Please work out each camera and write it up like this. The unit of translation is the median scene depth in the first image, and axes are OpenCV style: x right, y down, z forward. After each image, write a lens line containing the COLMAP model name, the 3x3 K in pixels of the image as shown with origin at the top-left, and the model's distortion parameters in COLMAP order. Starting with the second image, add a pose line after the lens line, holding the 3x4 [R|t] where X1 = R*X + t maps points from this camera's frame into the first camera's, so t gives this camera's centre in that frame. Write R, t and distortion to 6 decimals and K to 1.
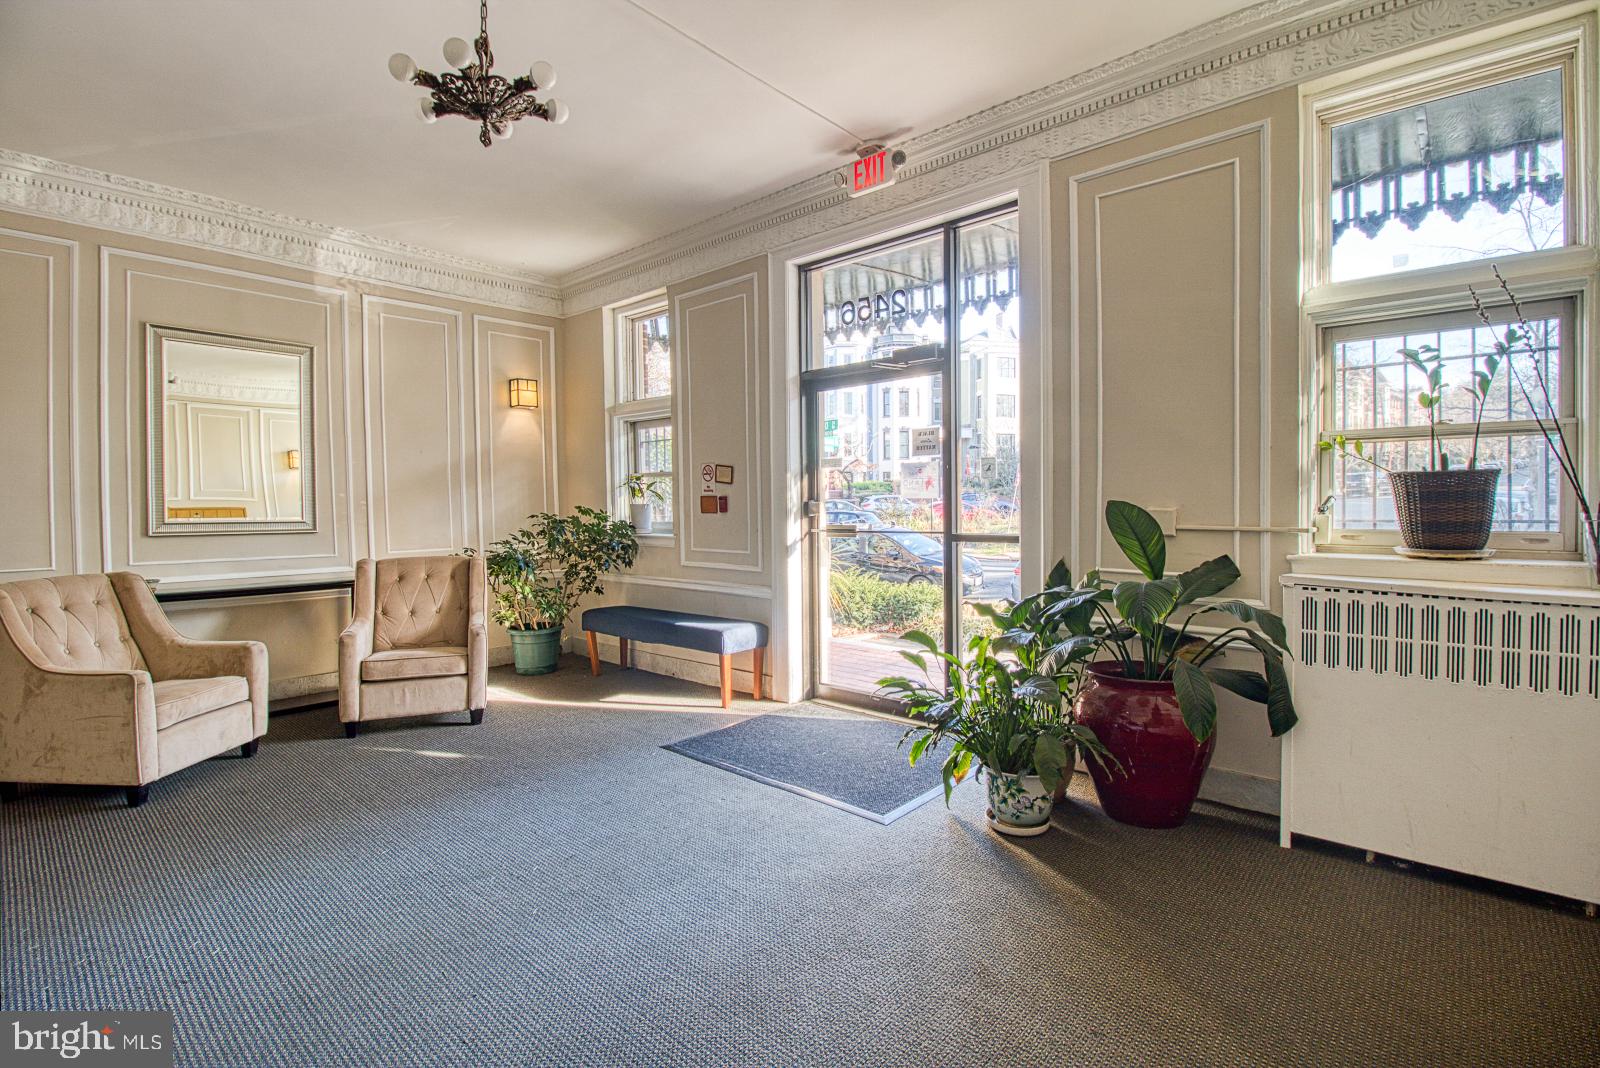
lens RADIAL K [[741.8, 0, 792.9], [0, 741.8, 514.0], [0, 0, 1]] dist [0.001337, -0.013299]
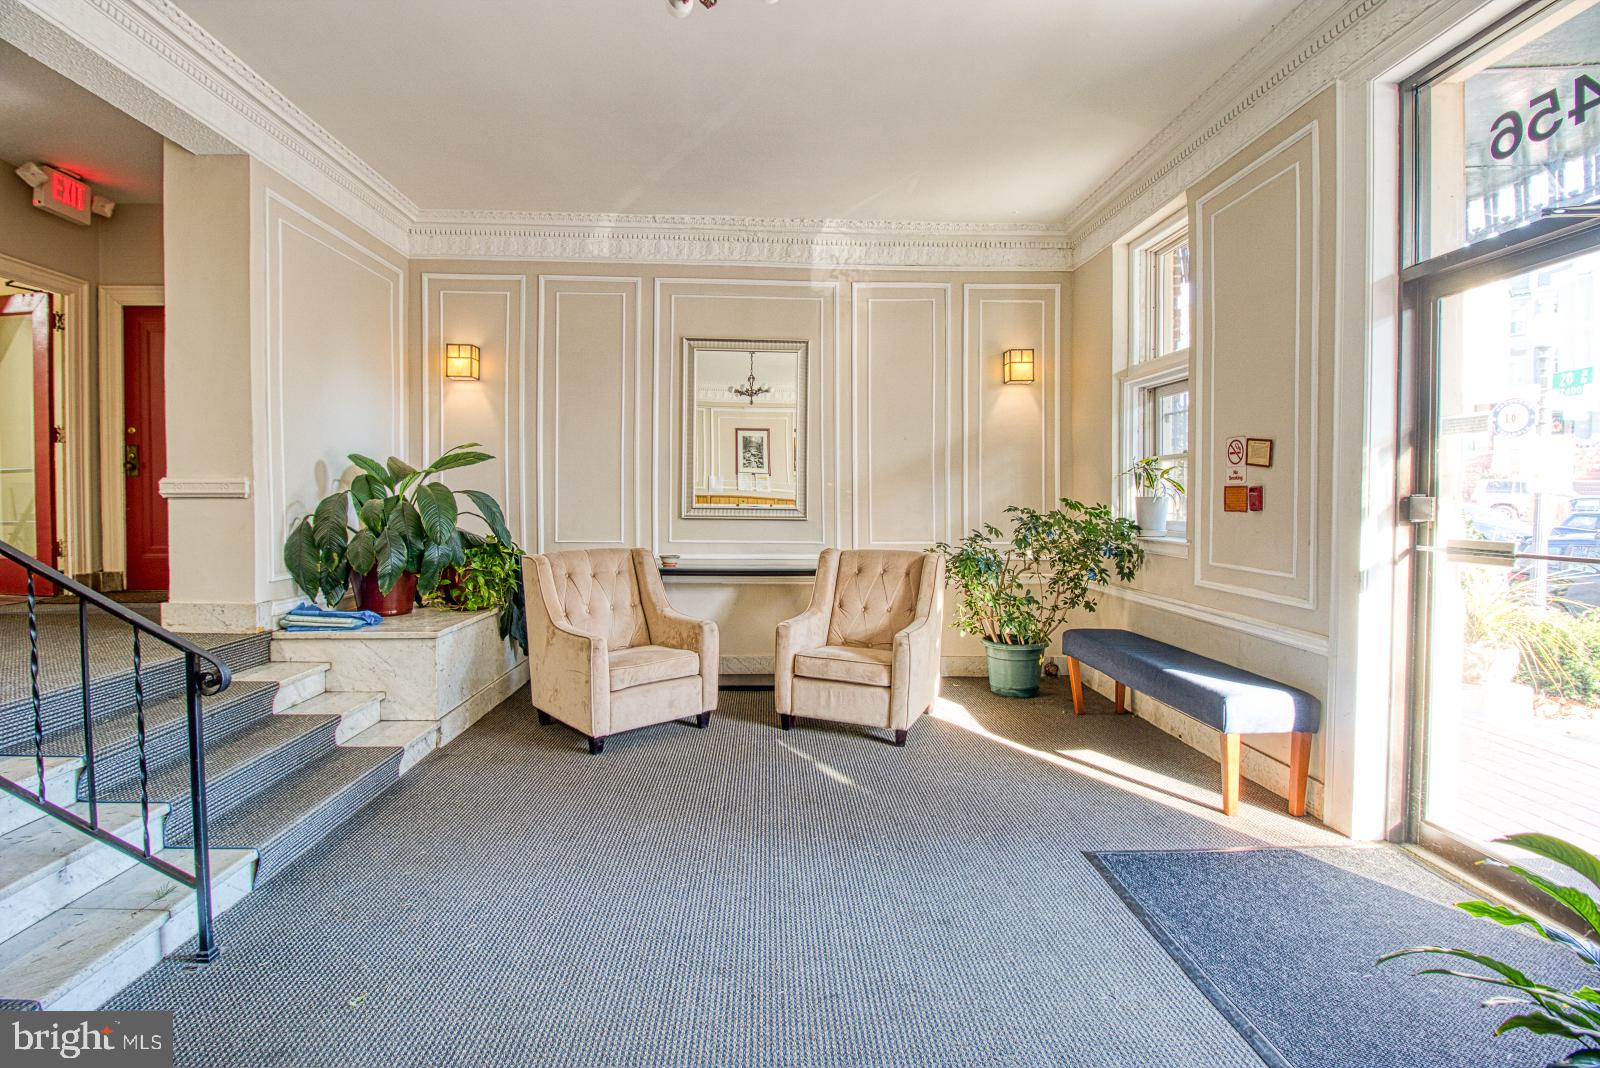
lens RADIAL K [[741.8, 0, 792.9], [0, 741.8, 514.0], [0, 0, 1]] dist [0.001337, -0.013299]
pose [[0.700875, 0.029064, -0.712692, 0.089261], [-0.021216, 0.999577, 0.019899, -0.004112], [0.712968, 0.001174, 0.701195, 0.265138]]
